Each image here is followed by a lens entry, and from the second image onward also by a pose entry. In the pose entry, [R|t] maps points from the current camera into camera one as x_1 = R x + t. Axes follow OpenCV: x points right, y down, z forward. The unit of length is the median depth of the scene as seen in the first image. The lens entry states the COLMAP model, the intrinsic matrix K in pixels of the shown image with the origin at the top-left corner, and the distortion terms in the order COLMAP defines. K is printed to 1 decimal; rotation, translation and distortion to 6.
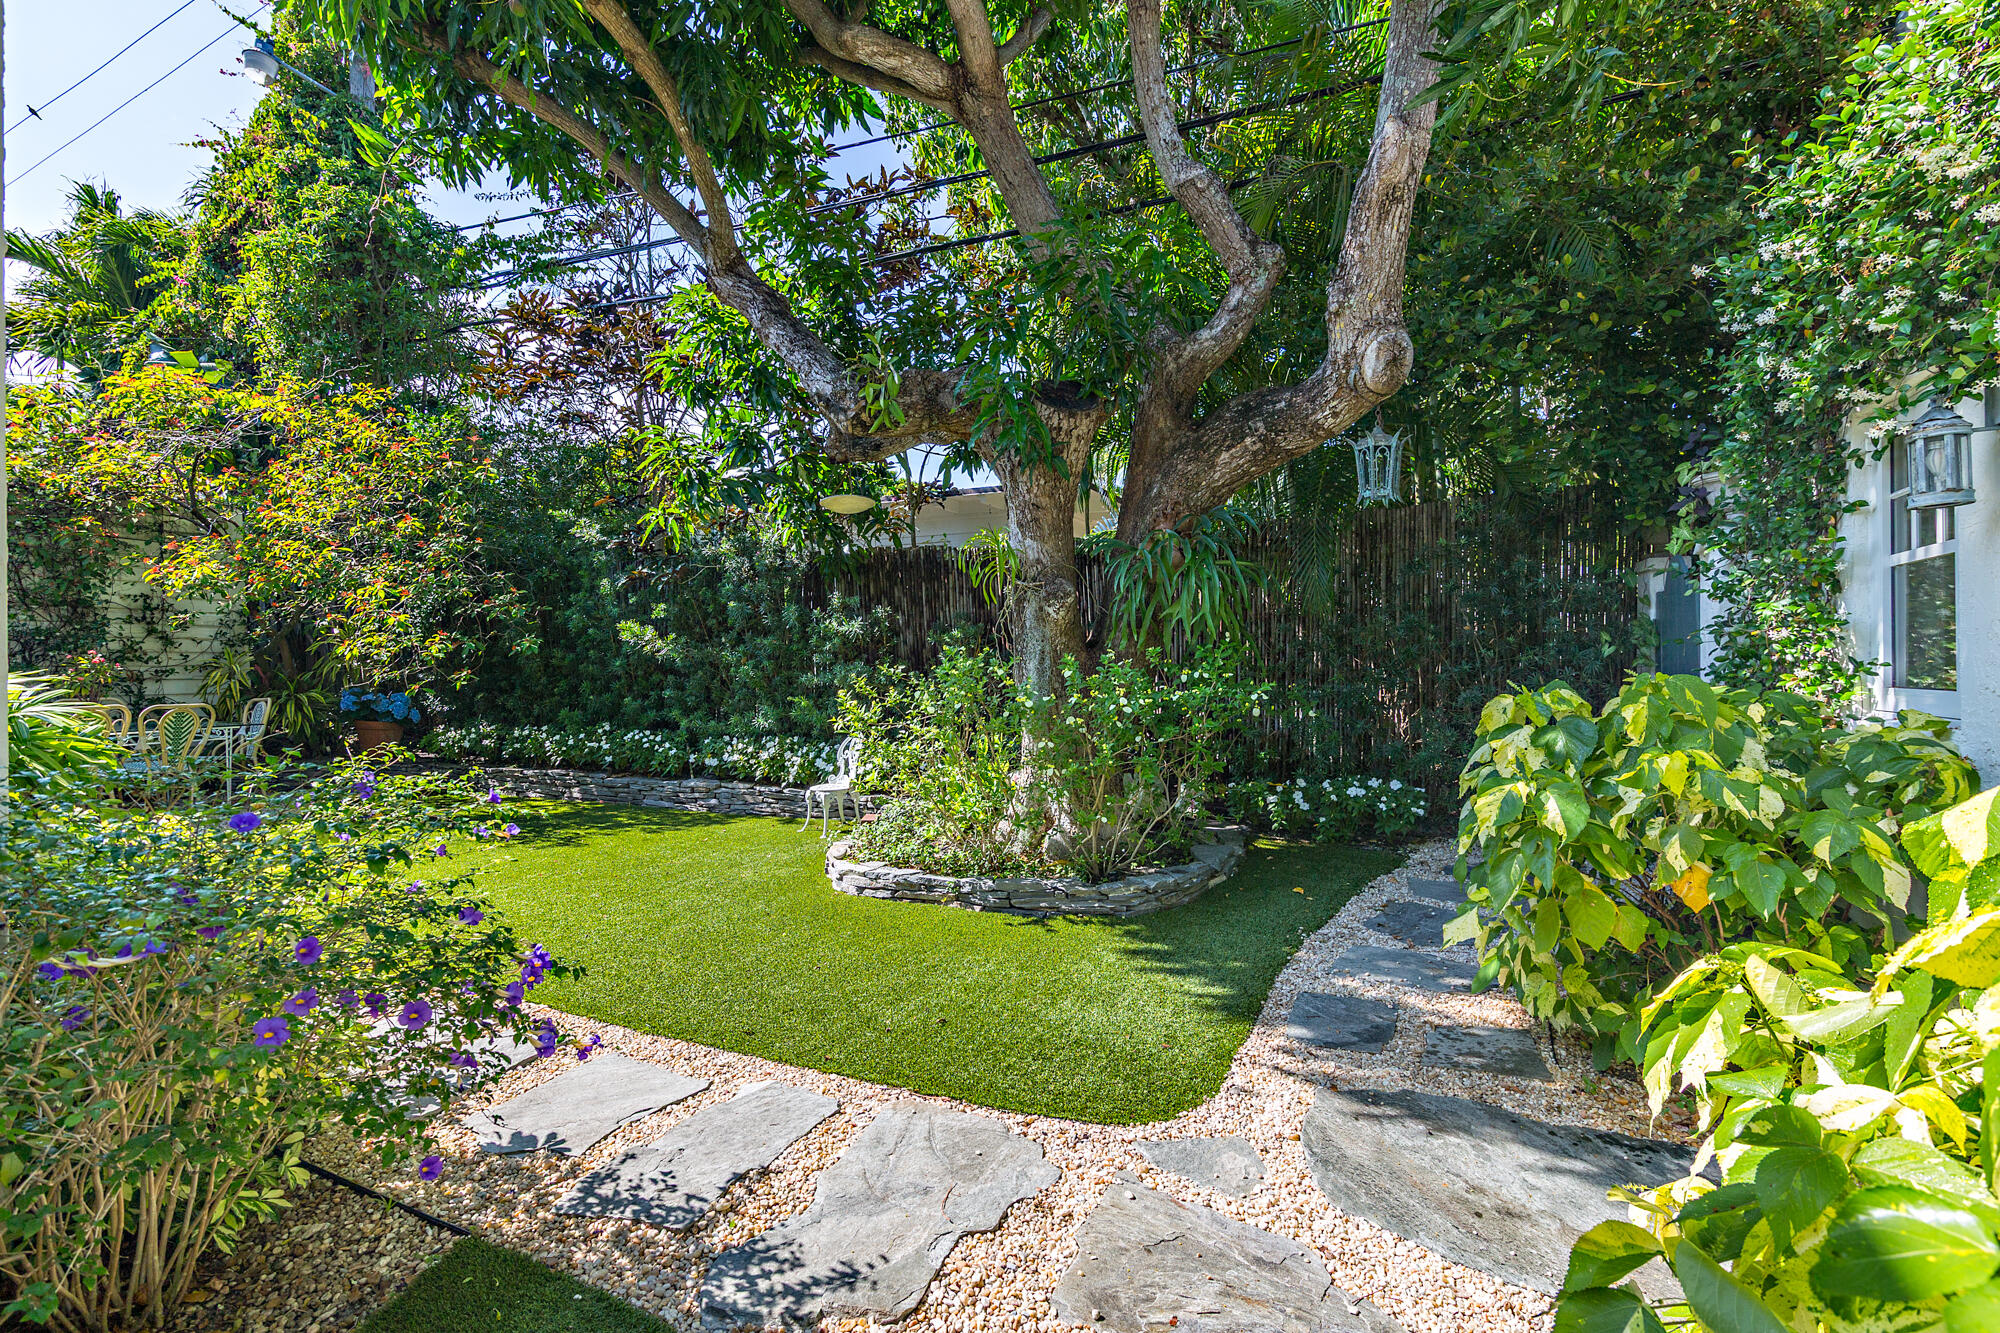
lens RADIAL K [[937.2, 0, 1007.1], [0, 937.2, 668.3], [0, 0, 1]] dist [0.005901, 0.000143]
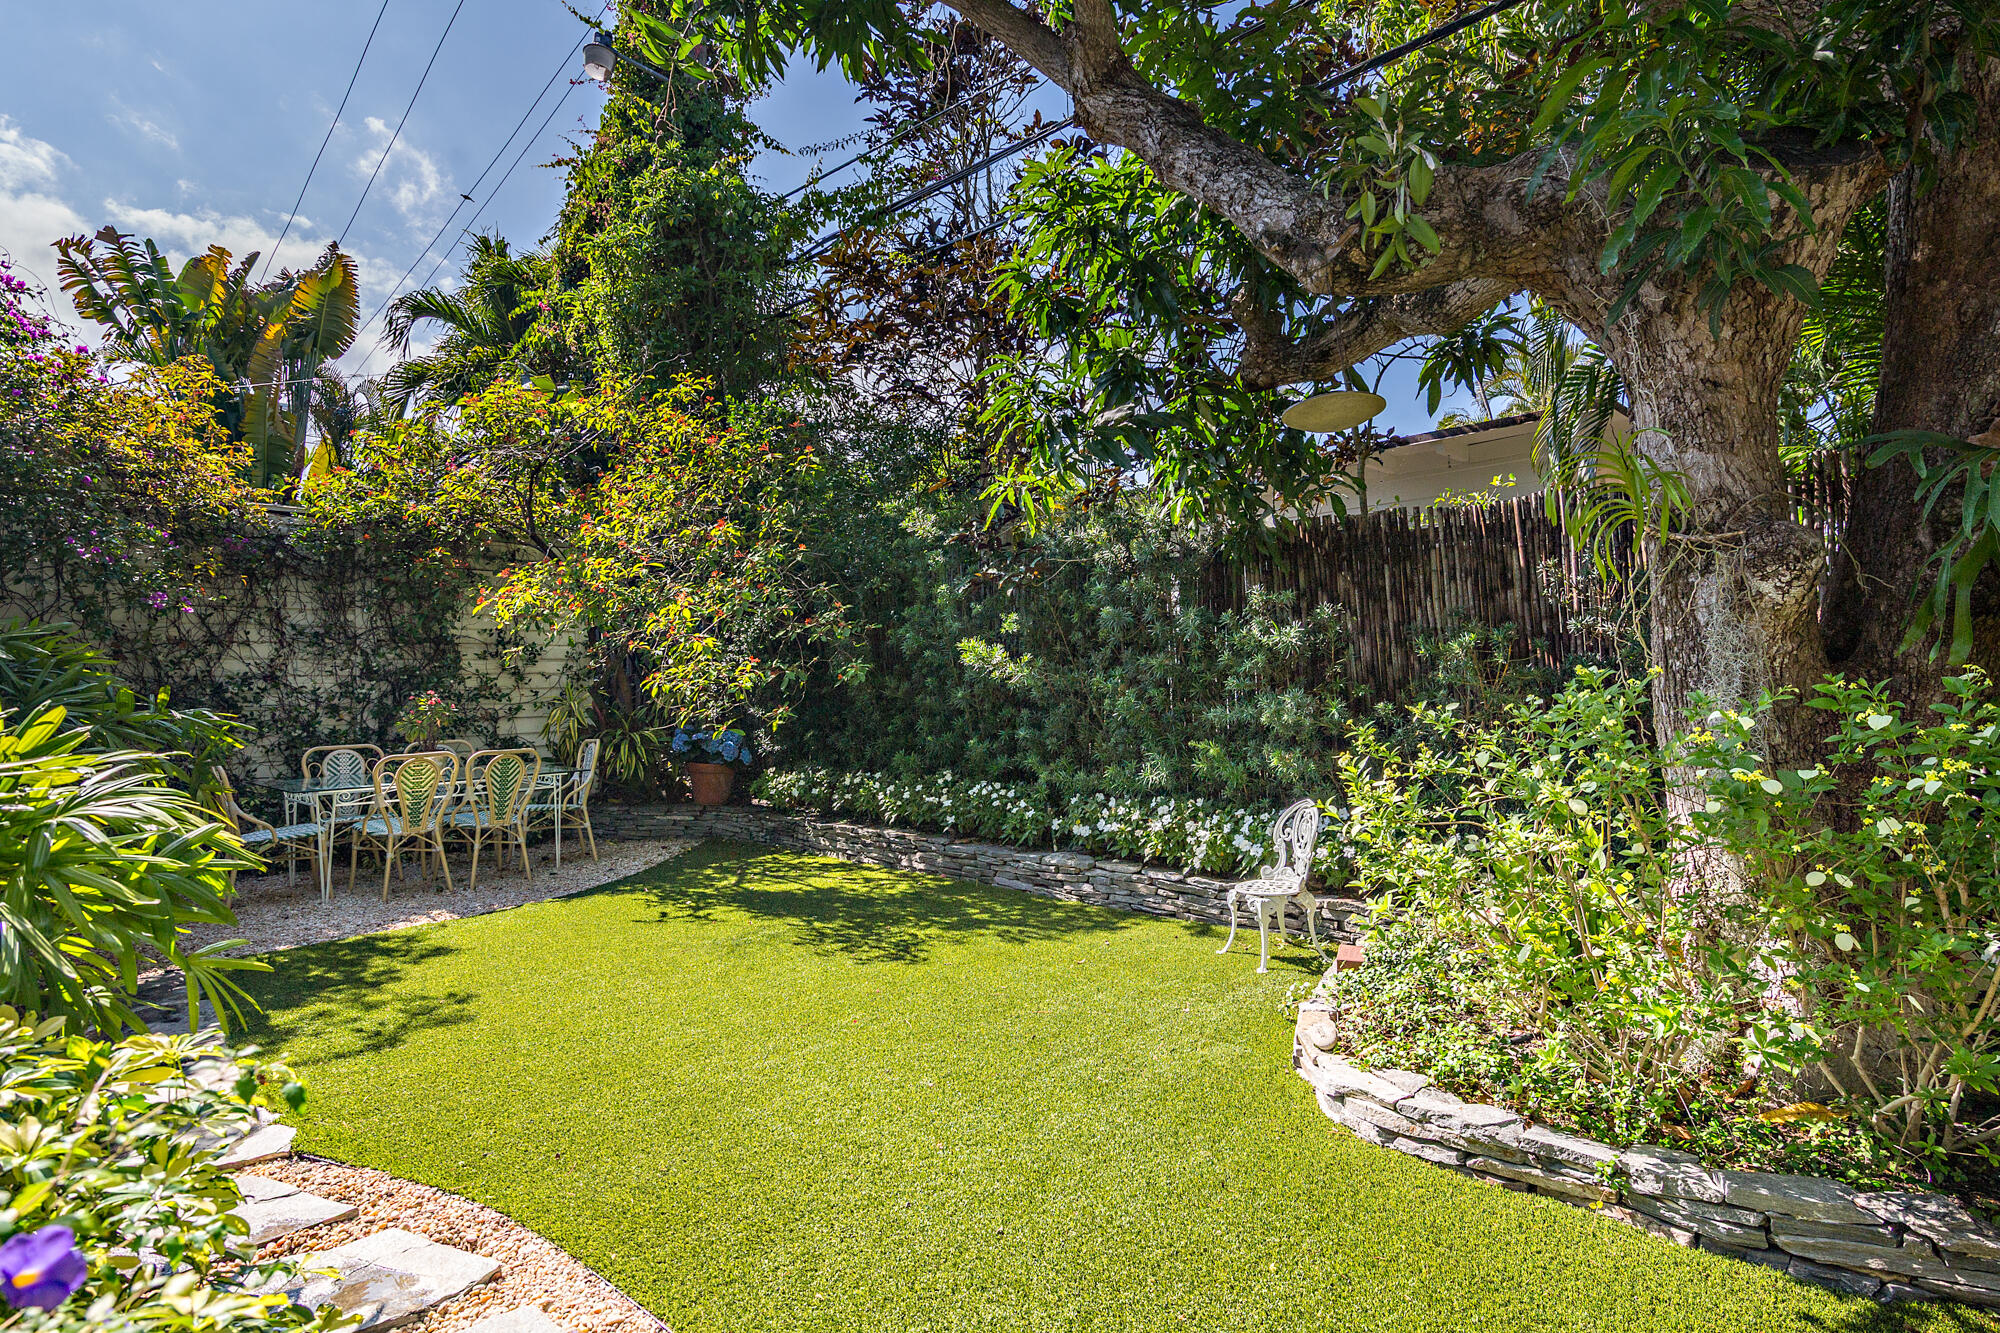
lens RADIAL K [[983.6, 0, 999.0], [0, 983.6, 668.9], [0, 0, 1]] dist [-0.000229, 0.000034]
pose [[0.935818, -0.022808, -0.351744, -0.106135], [0.018147, 0.999698, -0.016544, -0.012687], [0.352015, 0.009099, 0.935950, 0.269609]]
